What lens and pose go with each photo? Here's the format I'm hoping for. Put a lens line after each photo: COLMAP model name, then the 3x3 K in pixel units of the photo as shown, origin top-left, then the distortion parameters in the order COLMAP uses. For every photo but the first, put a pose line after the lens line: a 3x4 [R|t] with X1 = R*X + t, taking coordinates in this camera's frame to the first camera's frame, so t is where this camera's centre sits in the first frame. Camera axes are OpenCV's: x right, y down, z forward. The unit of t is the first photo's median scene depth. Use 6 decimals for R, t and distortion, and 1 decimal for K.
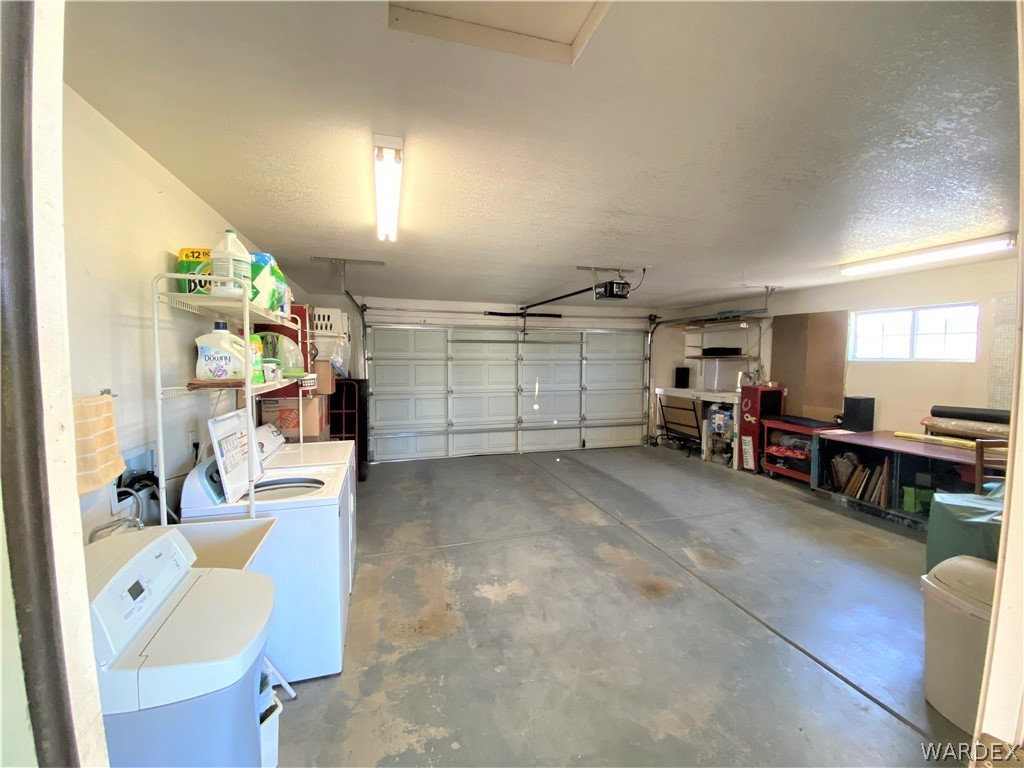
lens RADIAL K [[416.6, 0, 512.0], [0, 416.6, 384.0], [0, 0, 1]] dist [-0.000484, -0.000122]
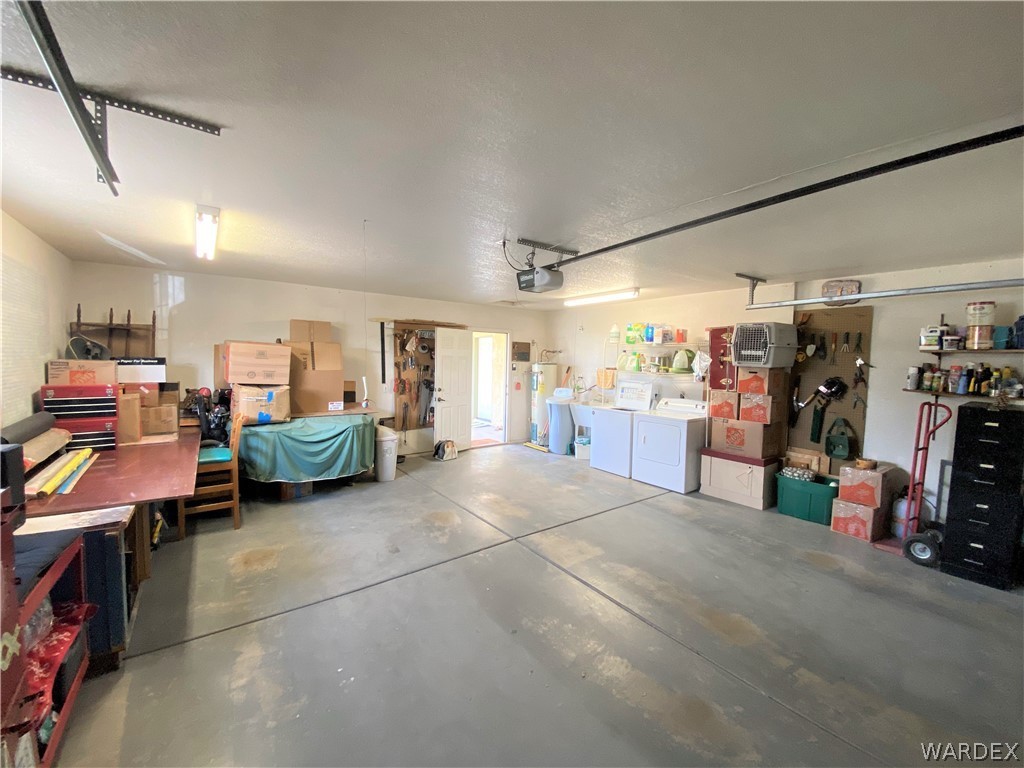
lens RADIAL K [[416.6, 0, 512.0], [0, 416.6, 384.0], [0, 0, 1]] dist [-0.000484, -0.000122]
pose [[-0.938406, 0.000480, -0.345535, 0.584254], [-0.043597, 0.991843, 0.119780, -0.115149], [0.342774, 0.127466, -0.930730, 1.794216]]
